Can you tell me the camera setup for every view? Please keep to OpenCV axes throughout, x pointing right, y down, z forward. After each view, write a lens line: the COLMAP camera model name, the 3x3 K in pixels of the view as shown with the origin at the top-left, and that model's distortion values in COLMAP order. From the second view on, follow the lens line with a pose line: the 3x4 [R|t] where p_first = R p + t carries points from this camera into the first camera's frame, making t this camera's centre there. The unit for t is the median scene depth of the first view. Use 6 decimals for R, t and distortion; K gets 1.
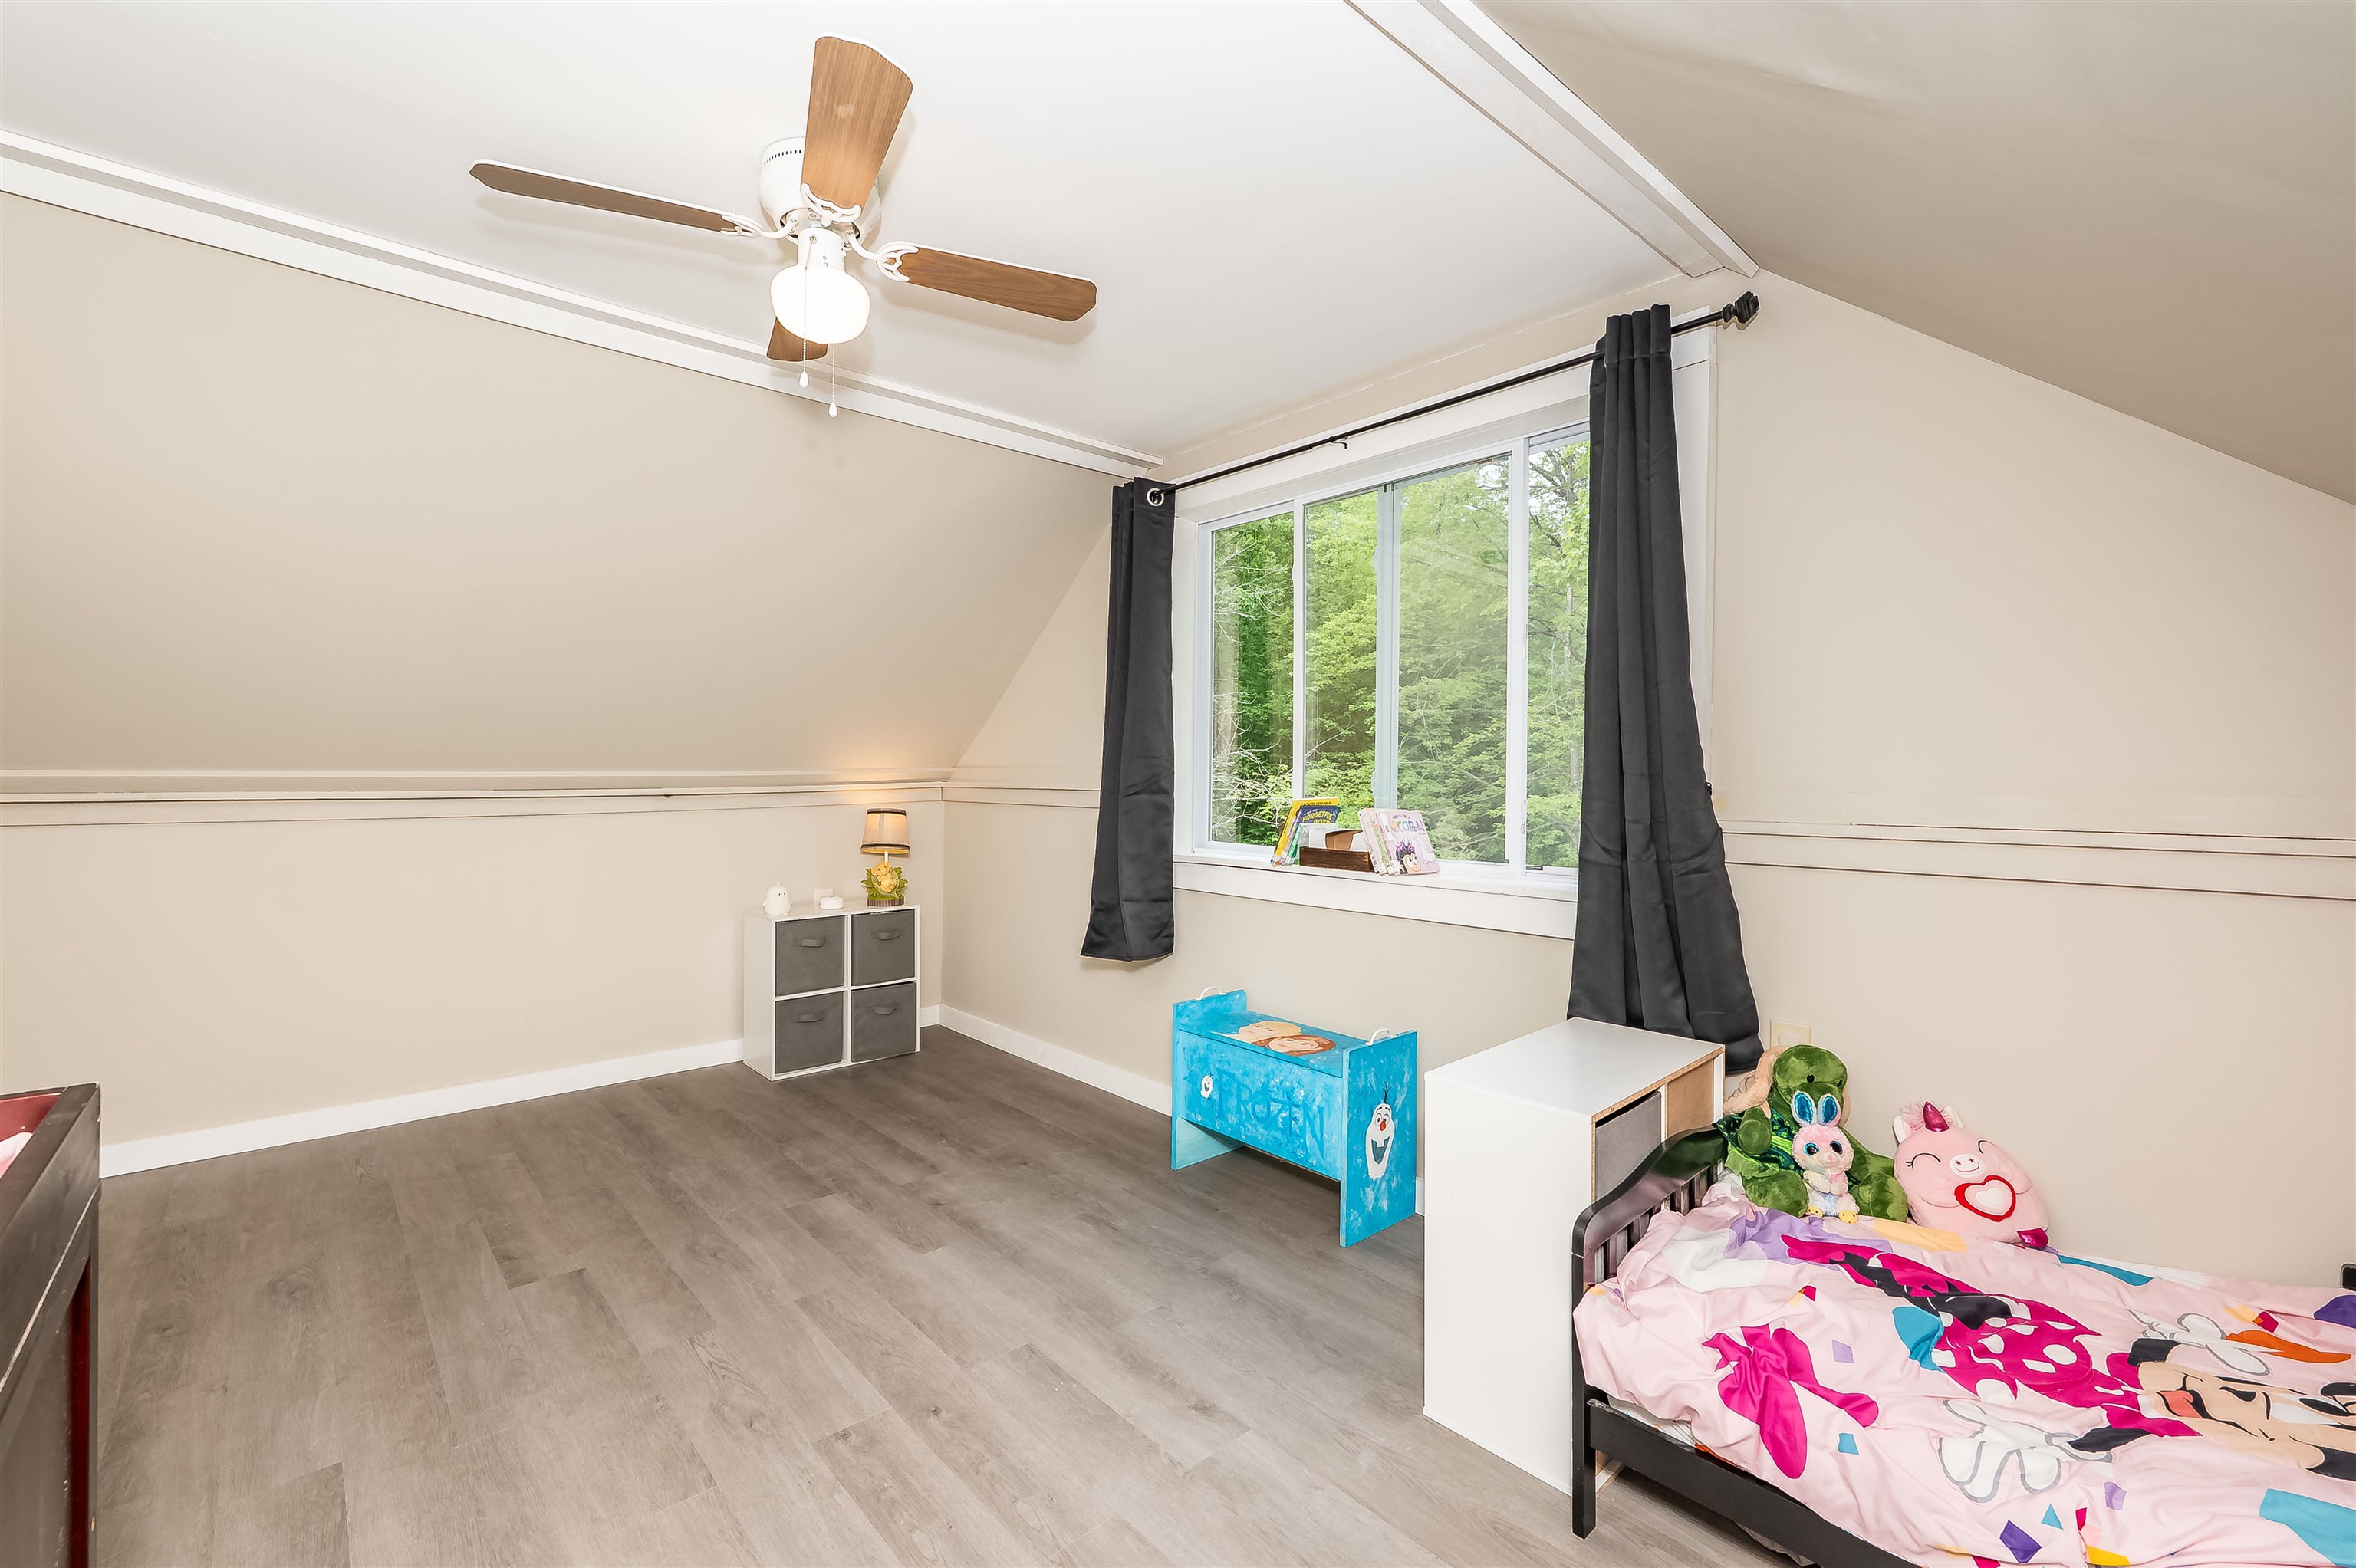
lens RADIAL K [[977.7, 0, 1178.0], [0, 977.7, 784.0], [0, 0, 1]] dist [-0.000076, -0.000088]
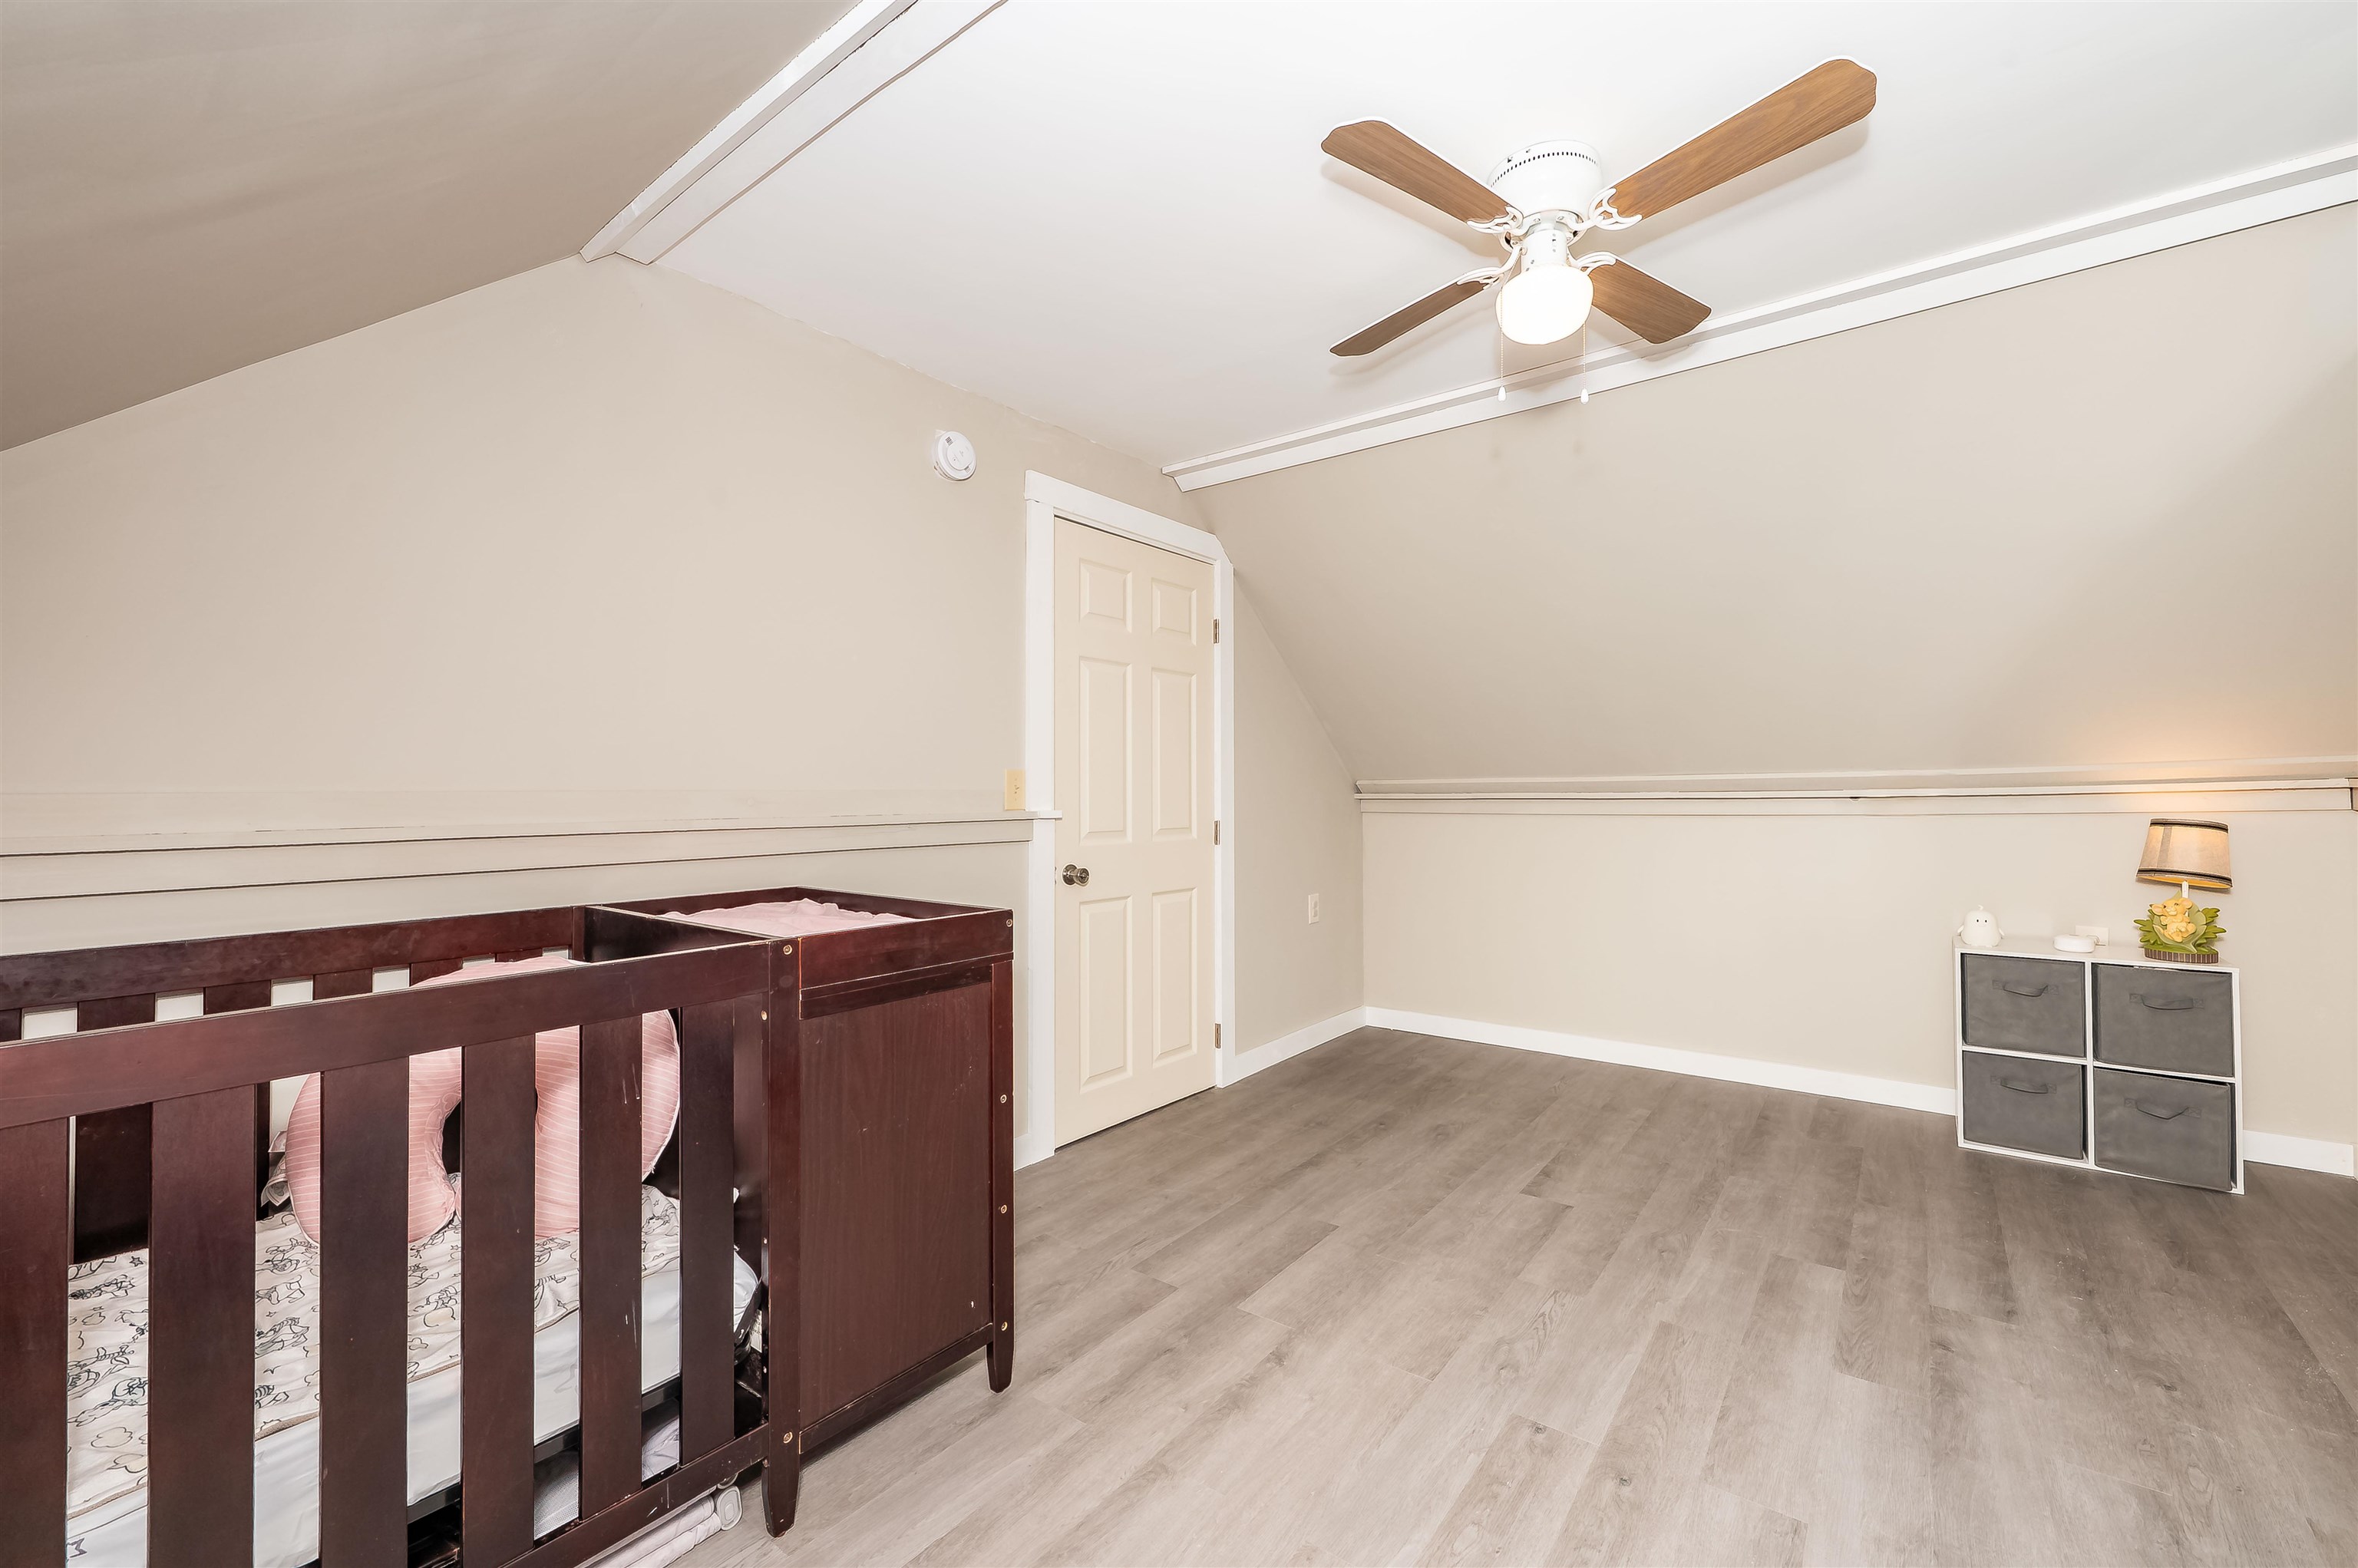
lens RADIAL K [[960.0, 0, 1179.0], [0, 960.0, 784.0], [0, 0, 1]] dist [-0.001009, -0.000054]
pose [[0.189252, -0.010808, -0.981869, 0.350736], [0.001149, 0.999941, -0.010785, 0.010953], [0.981928, 0.000913, 0.189253, 0.284514]]
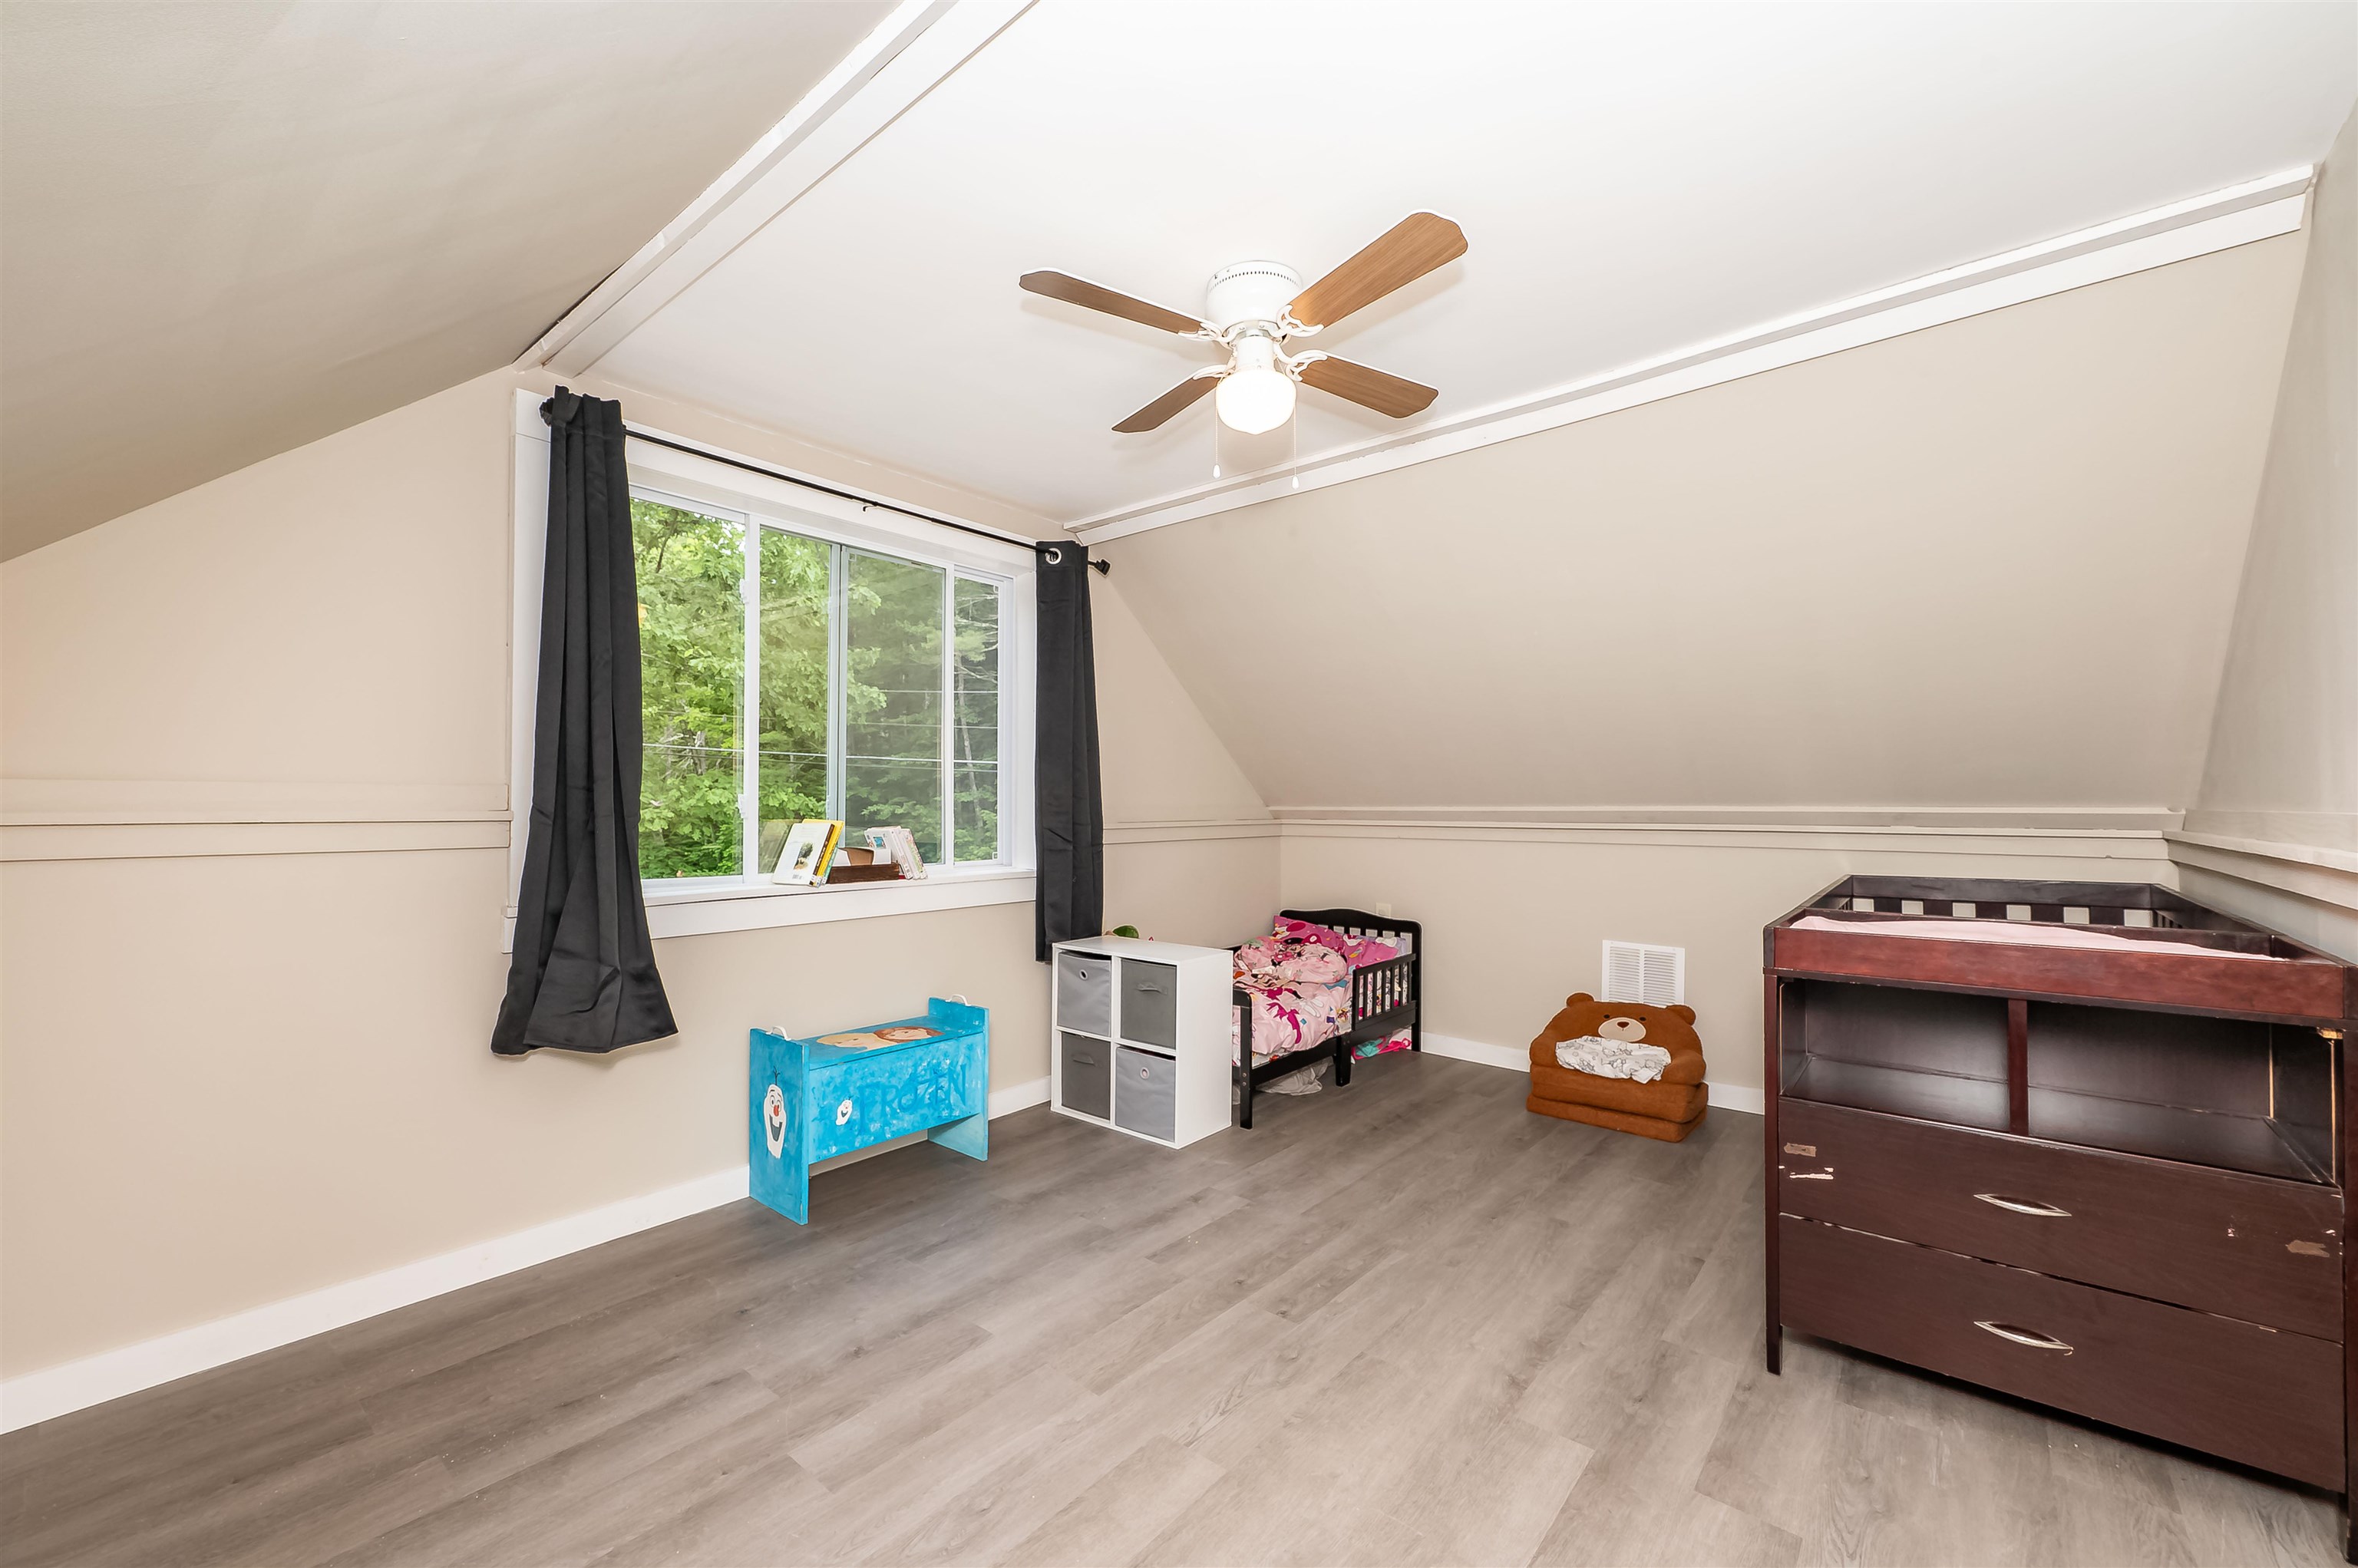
lens RADIAL K [[980.8, 0, 1090.4], [0, 980.8, 800.5], [0, 0, 1]] dist [0.000451, 0.000021]
pose [[-0.098145, 0.001706, 0.995171, -1.004801], [0.006147, 0.999980, -0.001108, -0.004226], [-0.995153, 0.006009, -0.098153, 0.862868]]
